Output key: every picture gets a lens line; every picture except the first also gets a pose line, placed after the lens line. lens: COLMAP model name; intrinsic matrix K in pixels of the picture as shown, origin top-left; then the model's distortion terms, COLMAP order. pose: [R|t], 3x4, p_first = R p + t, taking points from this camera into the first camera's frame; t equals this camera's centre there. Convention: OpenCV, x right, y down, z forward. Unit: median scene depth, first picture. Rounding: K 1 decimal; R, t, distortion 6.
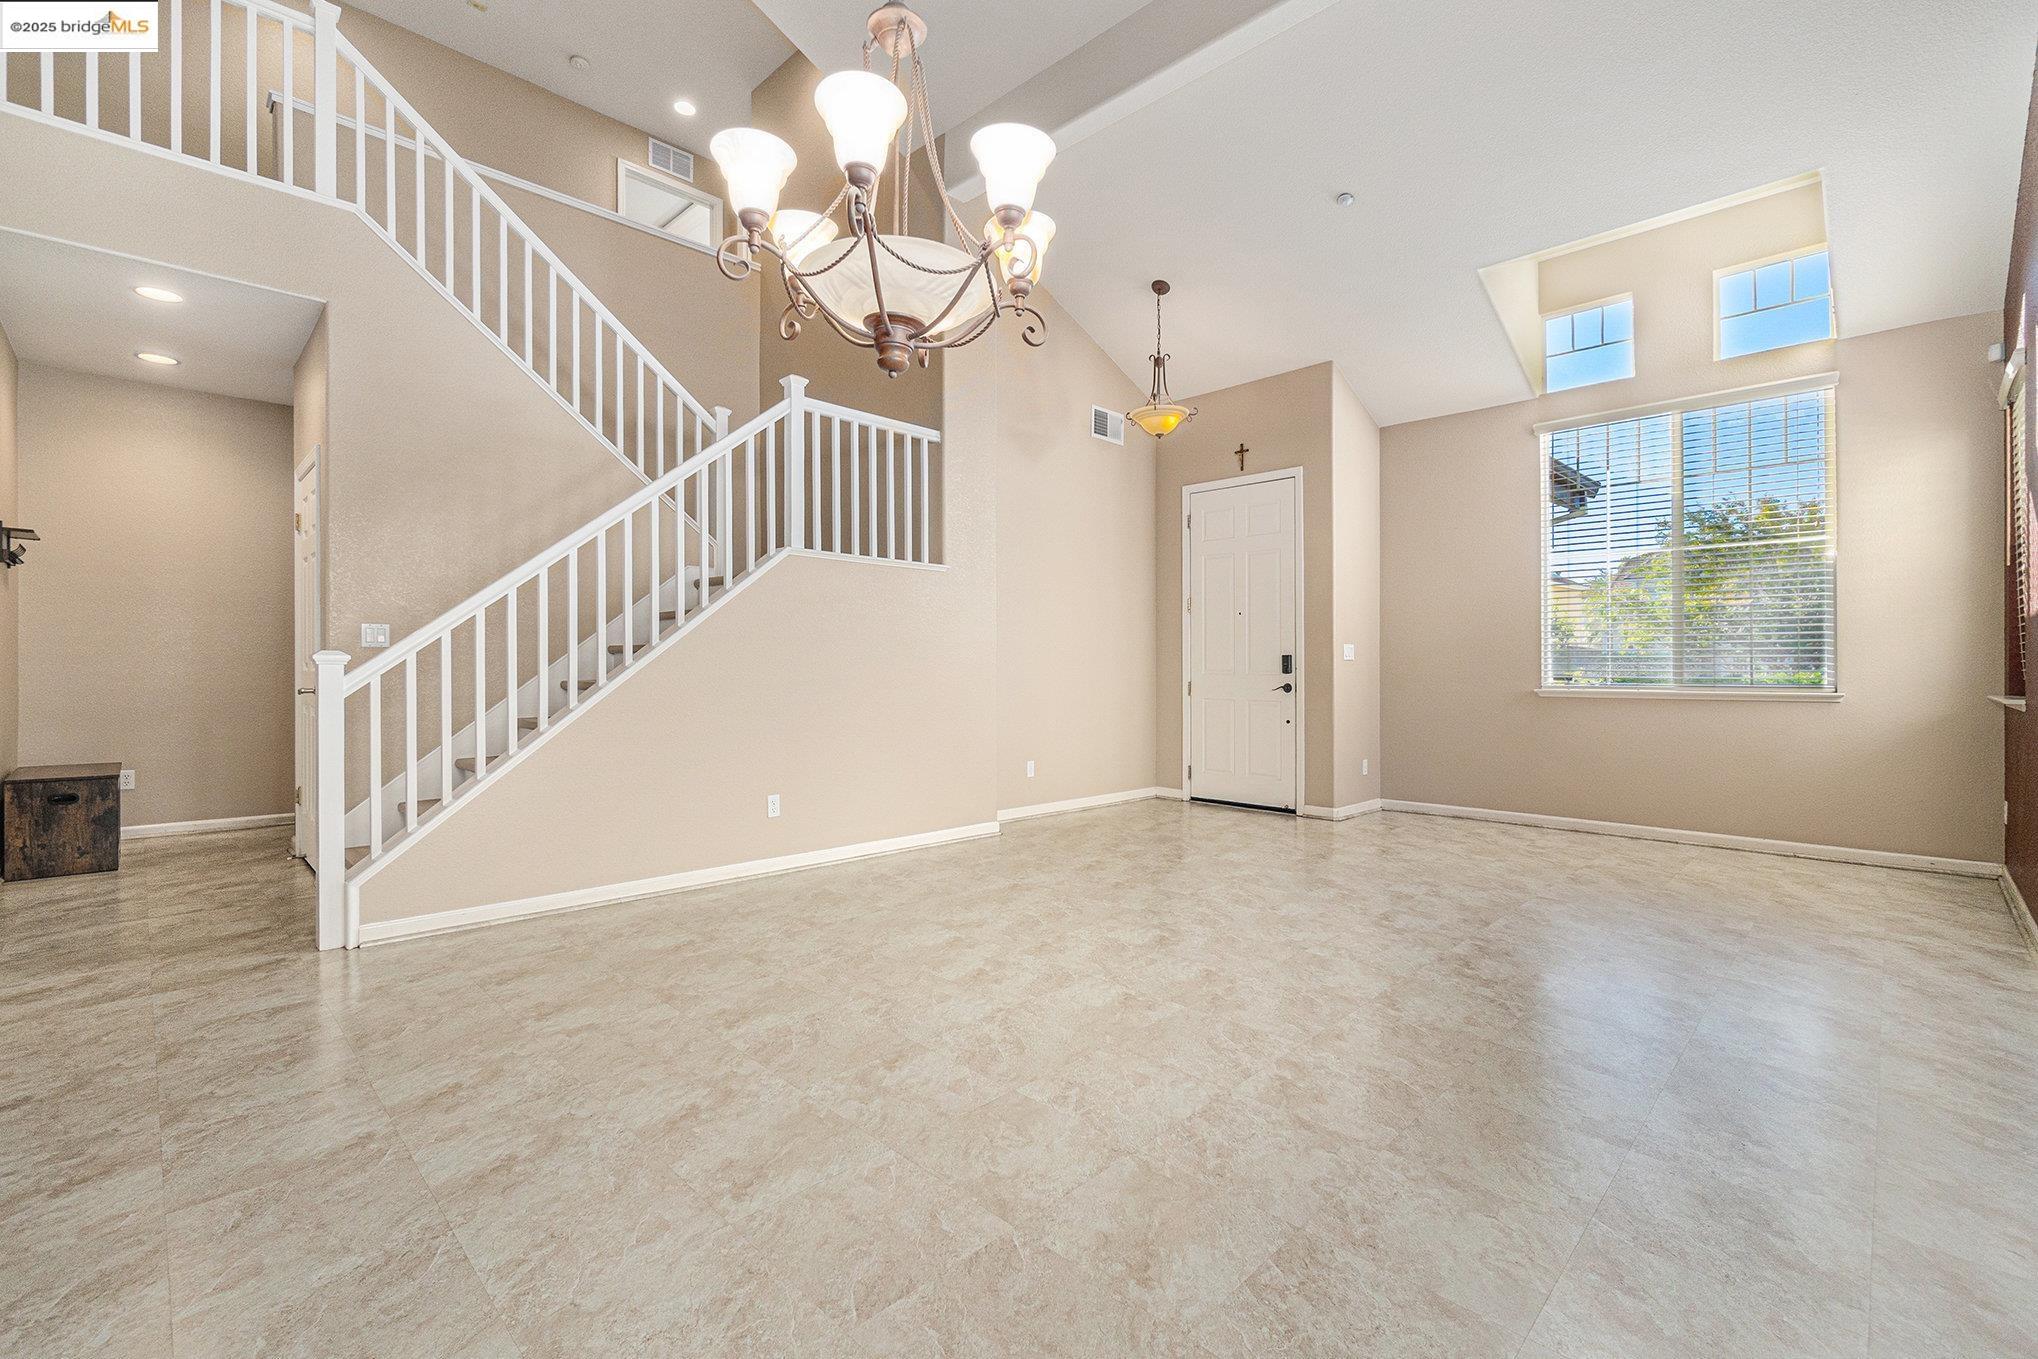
lens RADIAL K [[896.2, 0, 1006.9], [0, 896.2, 659.8], [0, 0, 1]] dist [-0.003074, 0.001325]
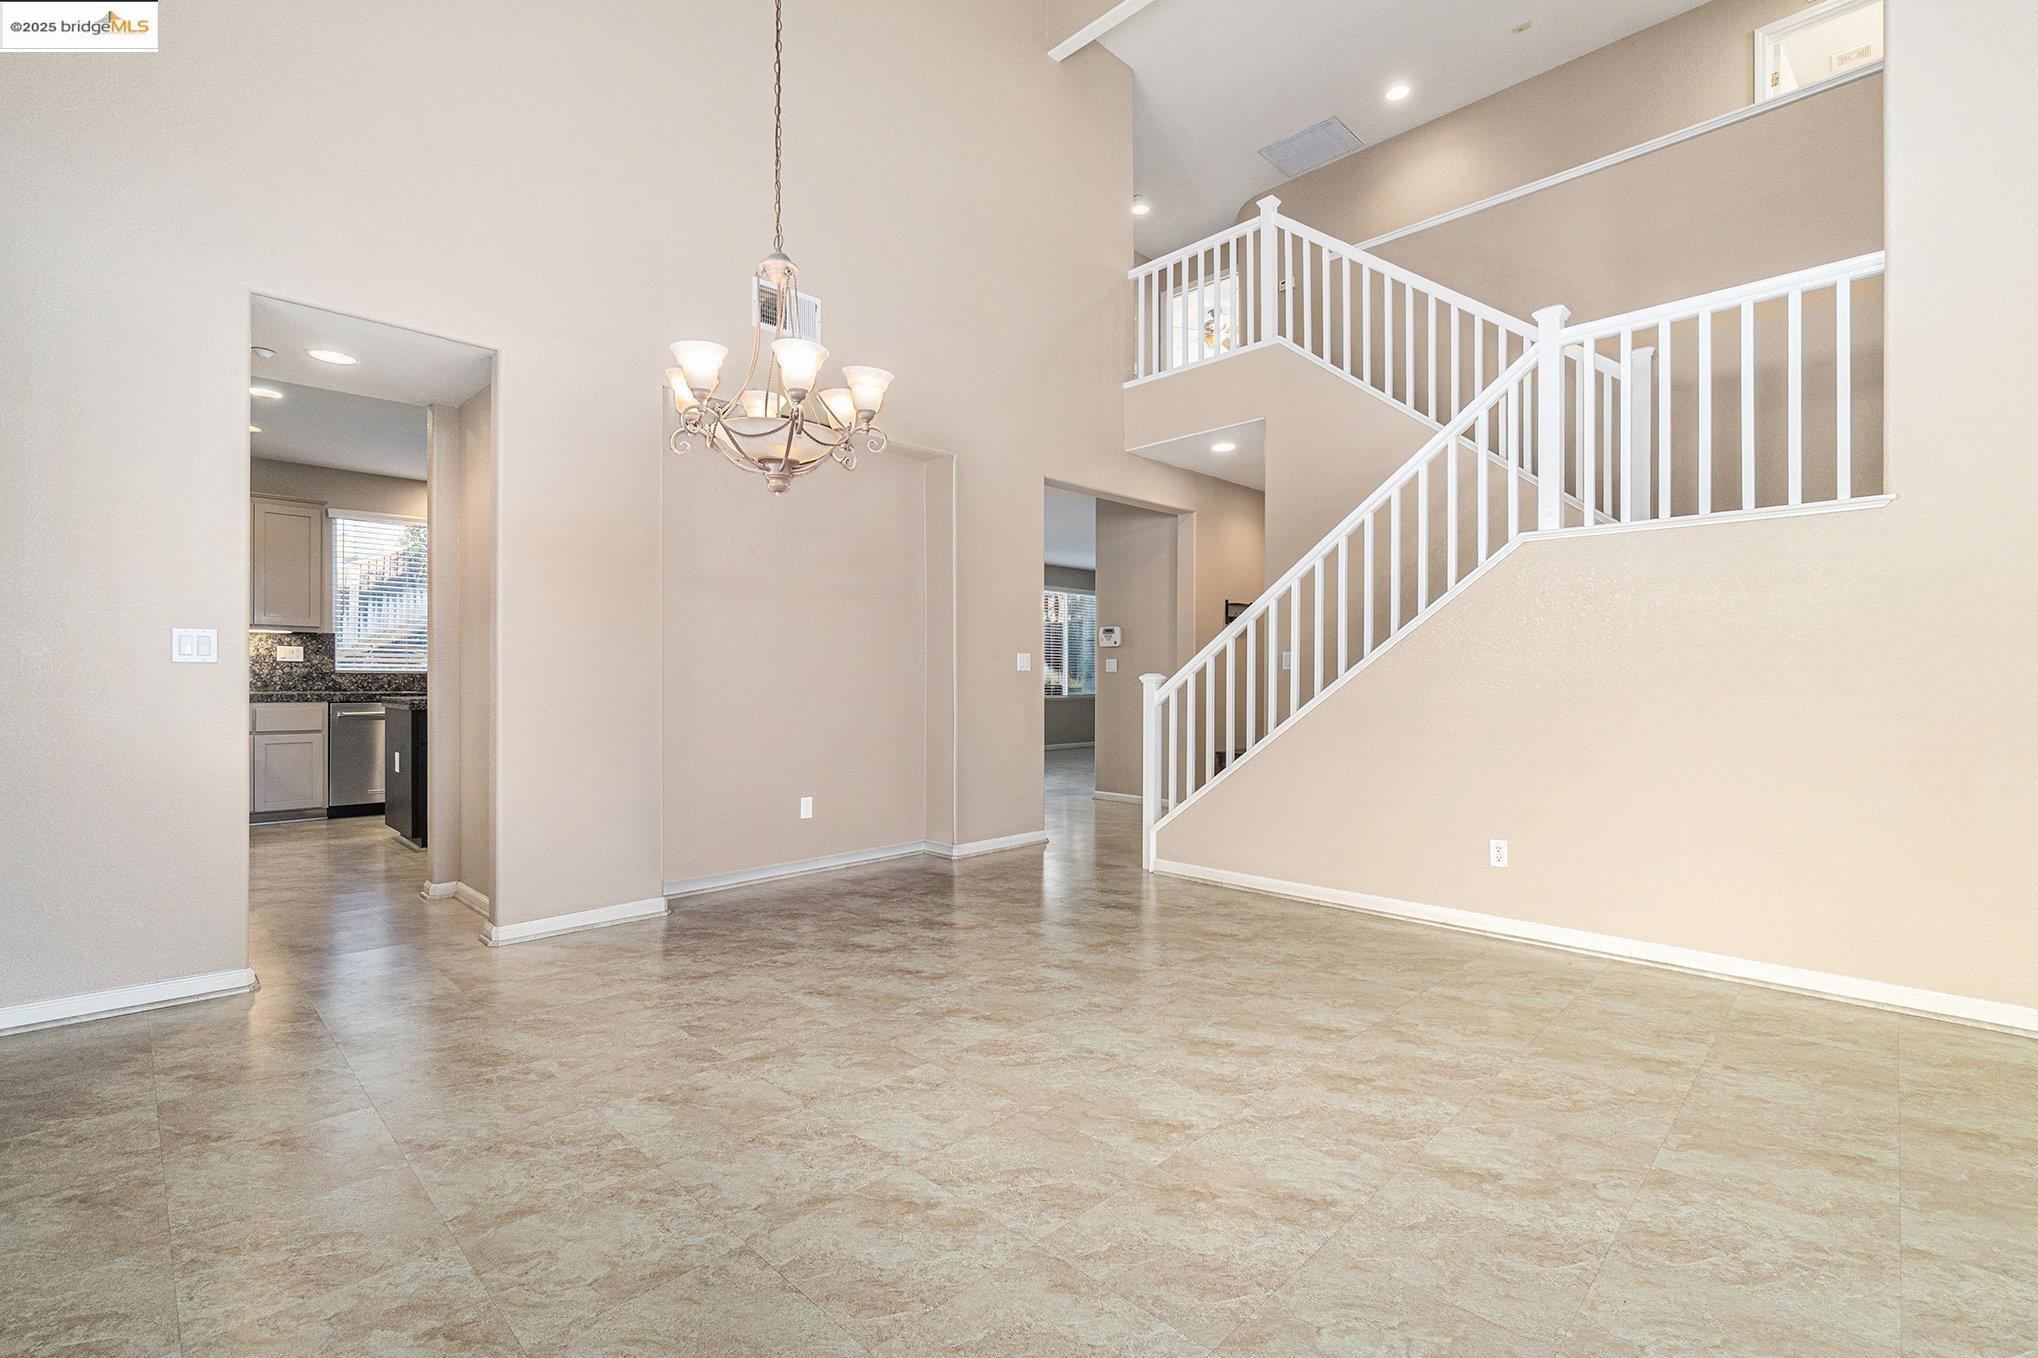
lens RADIAL K [[896.2, 0, 1008.0], [0, 896.2, 697.9], [0, 0, 1]] dist [-0.003074, 0.001325]
pose [[-0.007279, 0.011135, -0.999912, 0.842343], [0.009313, 0.999895, 0.011067, 0.011082], [0.999930, -0.009232, -0.007382, 0.836832]]
